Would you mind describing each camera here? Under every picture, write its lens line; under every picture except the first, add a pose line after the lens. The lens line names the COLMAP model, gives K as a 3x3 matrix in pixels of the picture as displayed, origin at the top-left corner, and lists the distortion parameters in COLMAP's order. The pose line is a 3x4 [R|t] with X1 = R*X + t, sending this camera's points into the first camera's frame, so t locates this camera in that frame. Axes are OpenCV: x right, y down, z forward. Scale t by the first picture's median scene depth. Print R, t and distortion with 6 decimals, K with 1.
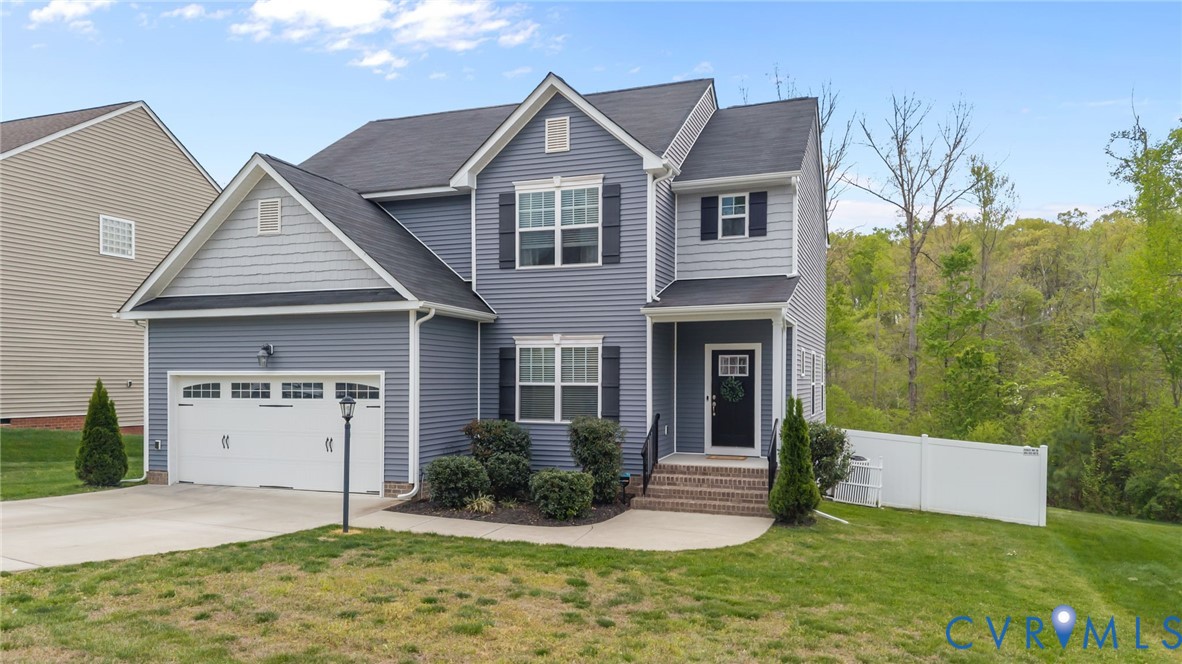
lens RADIAL K [[816.0, 0, 593.4], [0, 816.0, 384.8], [0, 0, 1]] dist [0.012295, -0.000510]
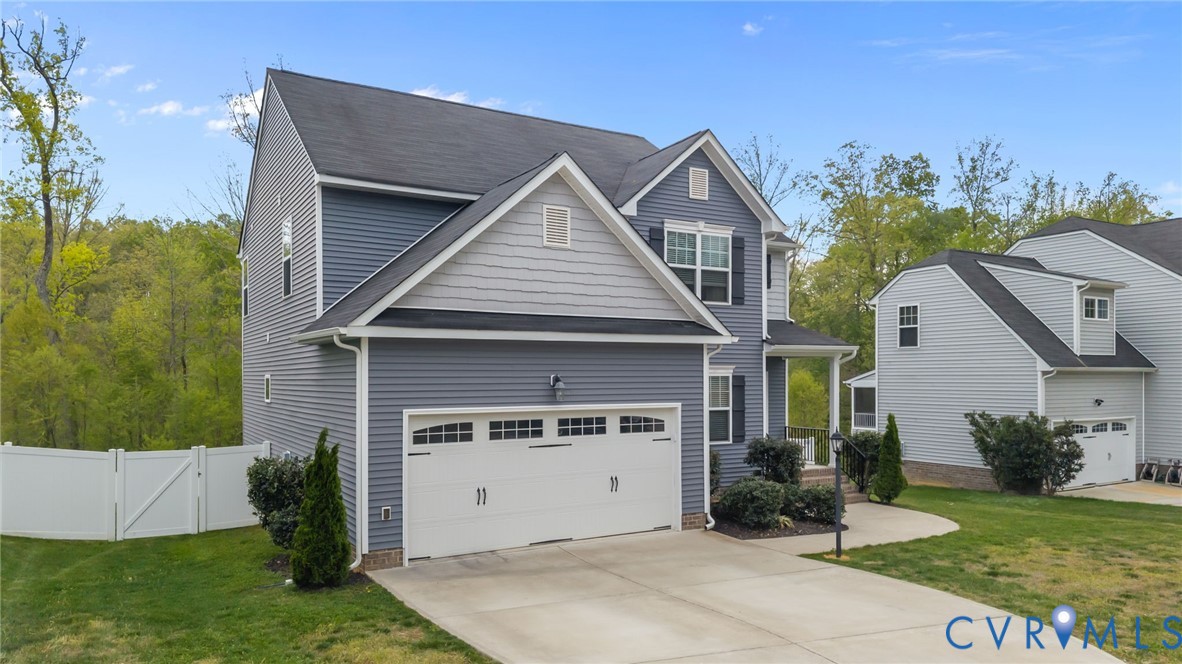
lens RADIAL K [[826.8, 0, 608.7], [0, 826.8, 365.5], [0, 0, 1]] dist [0.064587, -0.000658]
pose [[0.620481, 0.006194, 0.784197, -1.018736], [0.007285, 0.999880, -0.013661, -0.045761], [-0.784188, 0.014190, 0.620362, 0.407719]]
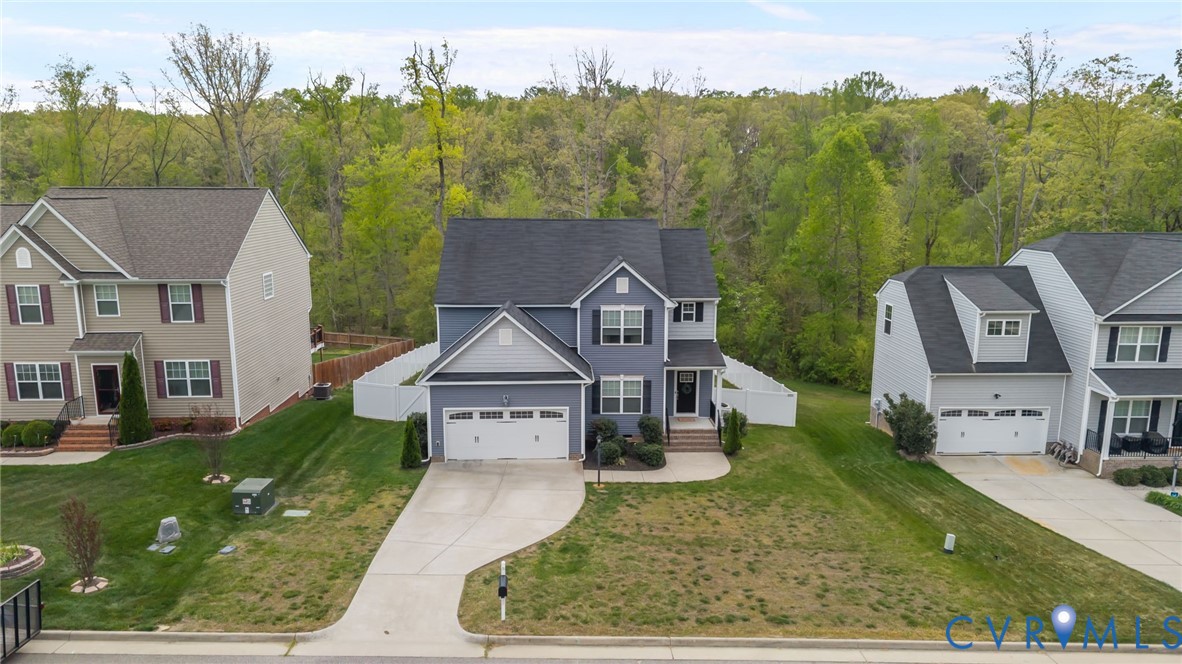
lens RADIAL K [[799.2, 0, 591.0], [0, 799.2, 332.0], [0, 0, 1]] dist [0.106367, 0.000101]
pose [[0.927058, -0.065812, 0.369096, -0.928332], [0.000102, 0.984517, 0.175287, -0.565137], [-0.374917, -0.162463, 0.912712, -0.940469]]
